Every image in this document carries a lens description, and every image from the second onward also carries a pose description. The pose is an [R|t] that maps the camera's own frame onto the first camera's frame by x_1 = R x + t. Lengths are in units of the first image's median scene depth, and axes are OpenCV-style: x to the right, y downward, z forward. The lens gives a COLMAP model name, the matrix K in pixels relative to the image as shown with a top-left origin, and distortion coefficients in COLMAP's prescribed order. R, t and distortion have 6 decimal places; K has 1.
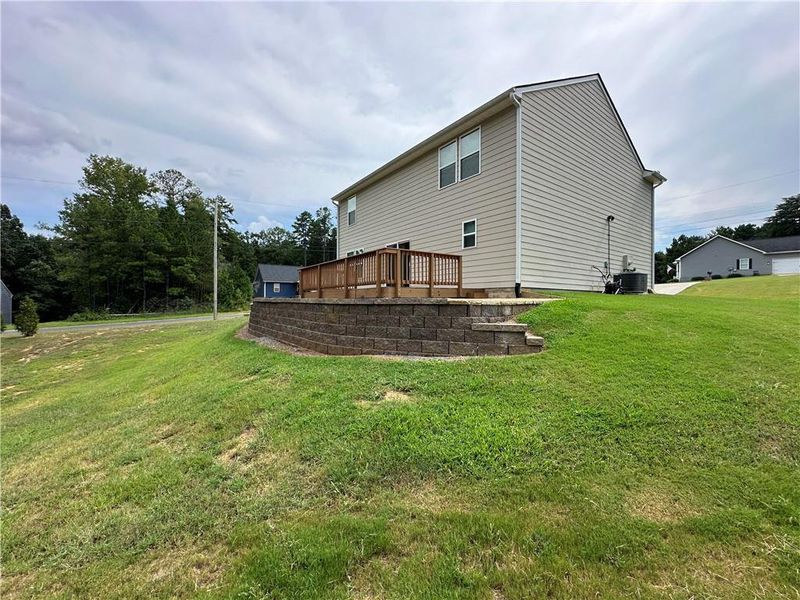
lens RADIAL K [[318.1, 0, 397.3], [0, 318.1, 299.5], [0, 0, 1]] dist [-0.004805, -0.000366]
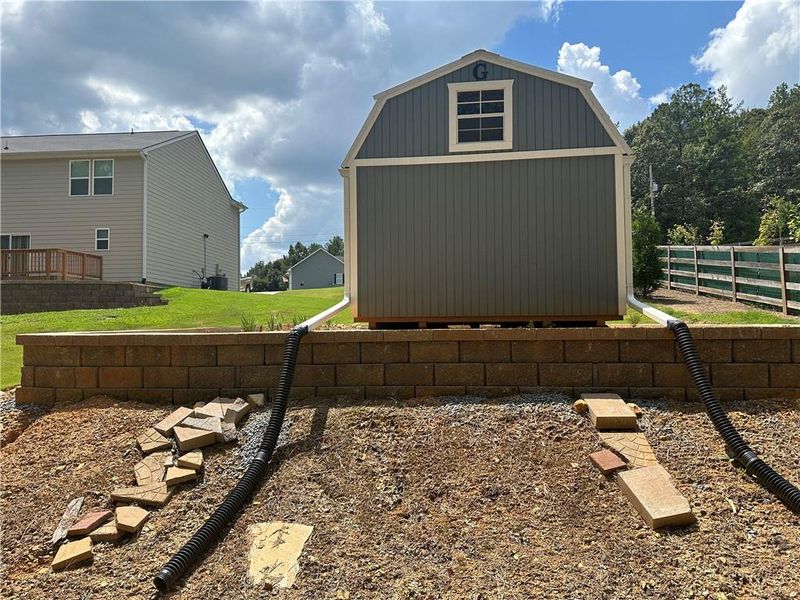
lens RADIAL K [[554.4, 0, 397.9], [0, 554.4, 298.8], [0, 0, 1]] dist [0.025216, -0.010259]
pose [[0.637368, 0.023100, 0.770213, -0.696491], [0.013353, 0.999069, -0.041014, 0.133089], [-0.770444, 0.036426, 0.636466, -1.255242]]
